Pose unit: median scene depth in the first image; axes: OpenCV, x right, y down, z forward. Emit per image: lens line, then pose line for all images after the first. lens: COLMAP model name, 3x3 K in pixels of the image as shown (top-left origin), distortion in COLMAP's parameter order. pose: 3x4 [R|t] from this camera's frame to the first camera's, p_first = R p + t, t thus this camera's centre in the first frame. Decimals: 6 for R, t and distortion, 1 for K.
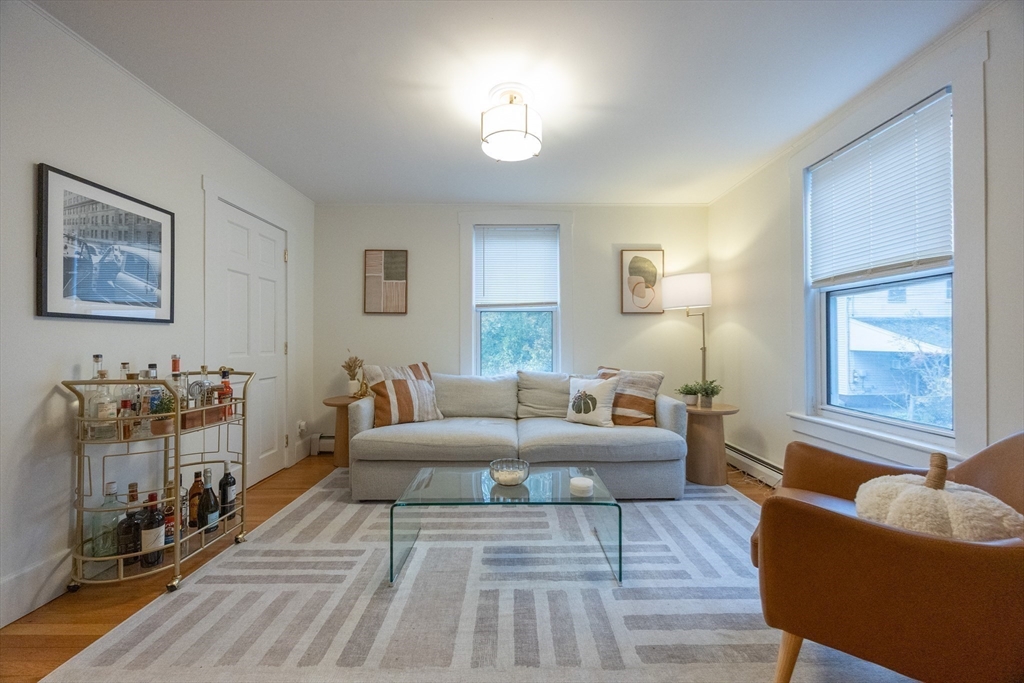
lens RADIAL K [[386.9, 0, 513.2], [0, 386.9, 340.2], [0, 0, 1]] dist [-0.000003, 0.000084]
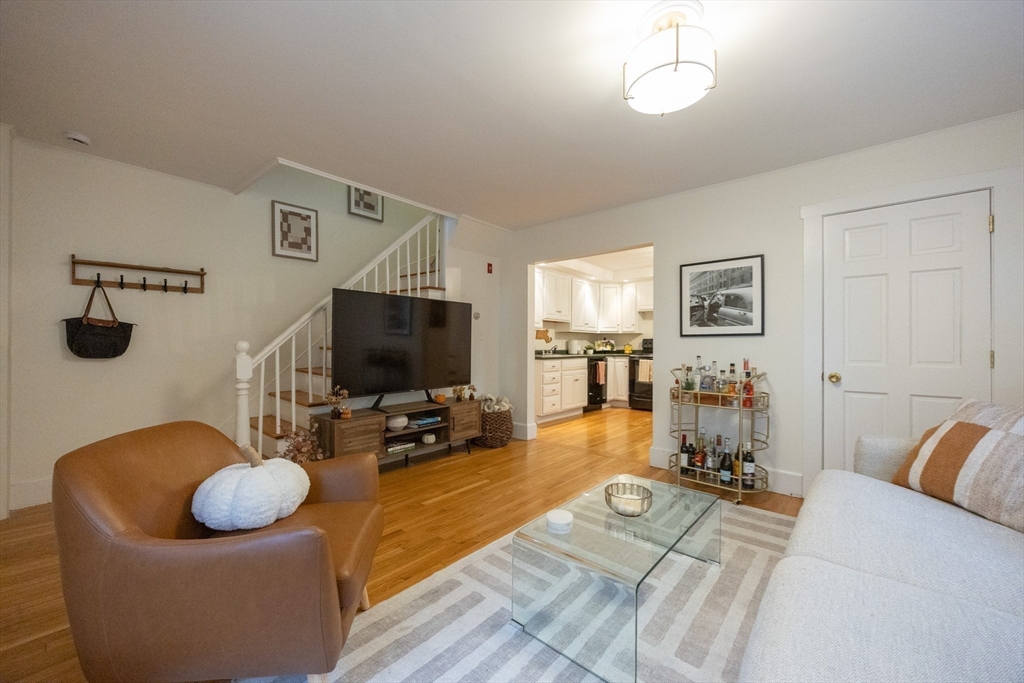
lens RADIAL K [[396.3, 0, 508.6], [0, 396.3, 345.9], [0, 0, 1]] dist [-0.000935, -0.000015]
pose [[-0.660365, 0.000621, -0.750945, 0.786609], [0.002264, 0.999997, -0.001164, -0.008307], [0.750942, -0.002469, -0.660364, 1.293393]]
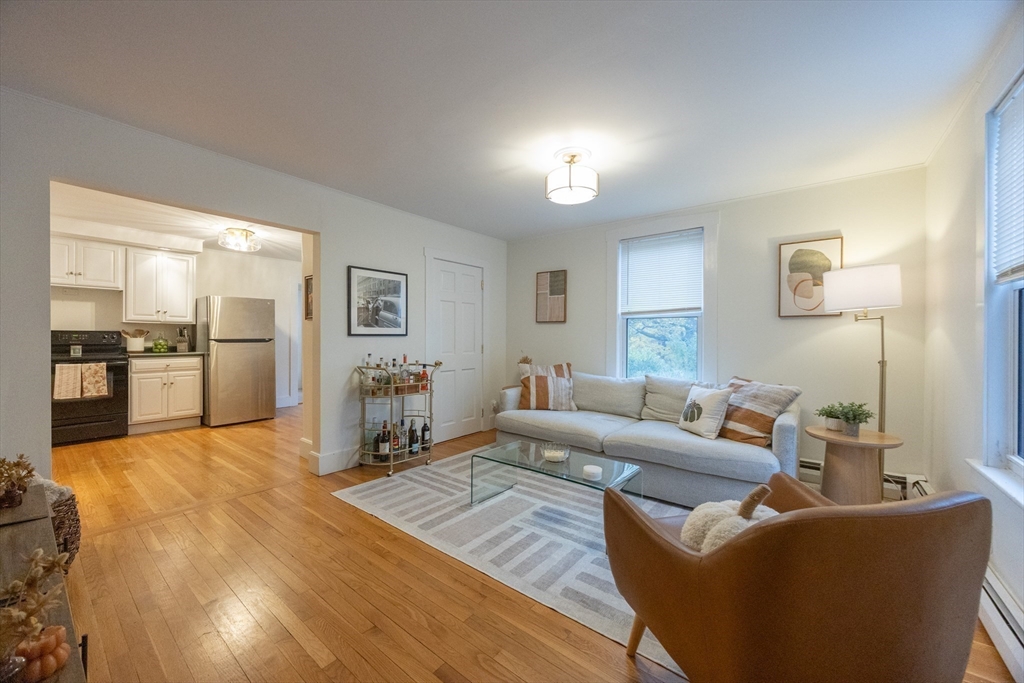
lens RADIAL K [[386.9, 0, 513.2], [0, 386.9, 340.2], [0, 0, 1]] dist [-0.000003, 0.000084]
pose [[0.783613, 0.009724, -0.621173, 0.641061], [-0.001774, 0.999908, 0.013415, -0.050930], [0.621246, -0.009411, 0.783559, -0.101277]]
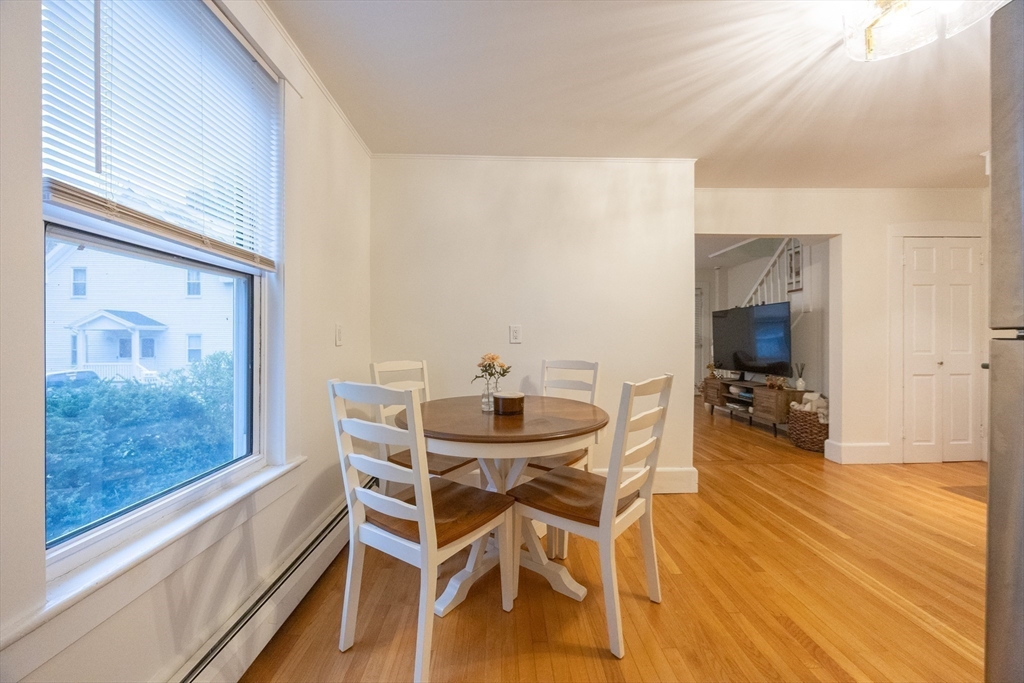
lens RADIAL K [[393.0, 0, 522.0], [0, 393.0, 339.6], [0, 0, 1]] dist [-0.000967, -0.000245]
pose [[-0.045699, 0.000636, 0.998955, -2.612918], [-0.006663, 0.999977, -0.000942, -0.007934], [-0.998933, -0.006699, -0.045693, 1.359902]]
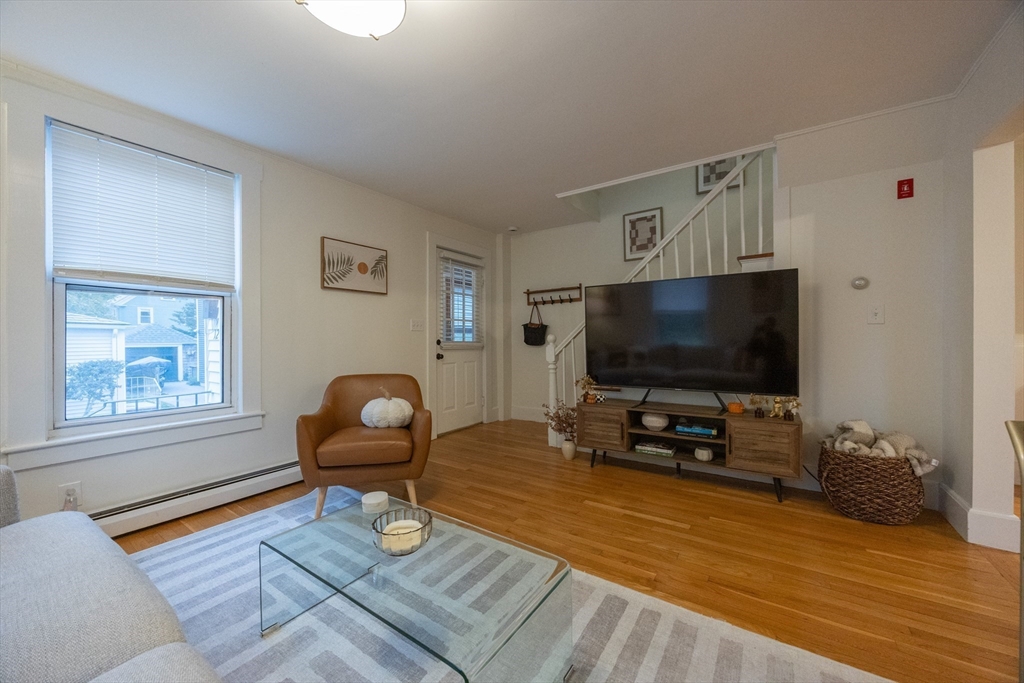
lens RADIAL K [[386.9, 0, 513.2], [0, 386.9, 340.2], [0, 0, 1]] dist [-0.000003, 0.000084]
pose [[-0.826608, 0.005363, 0.562752, -0.521602], [0.004298, 0.999986, -0.003217, 0.004430], [-0.562761, -0.000240, -0.826619, 1.358544]]
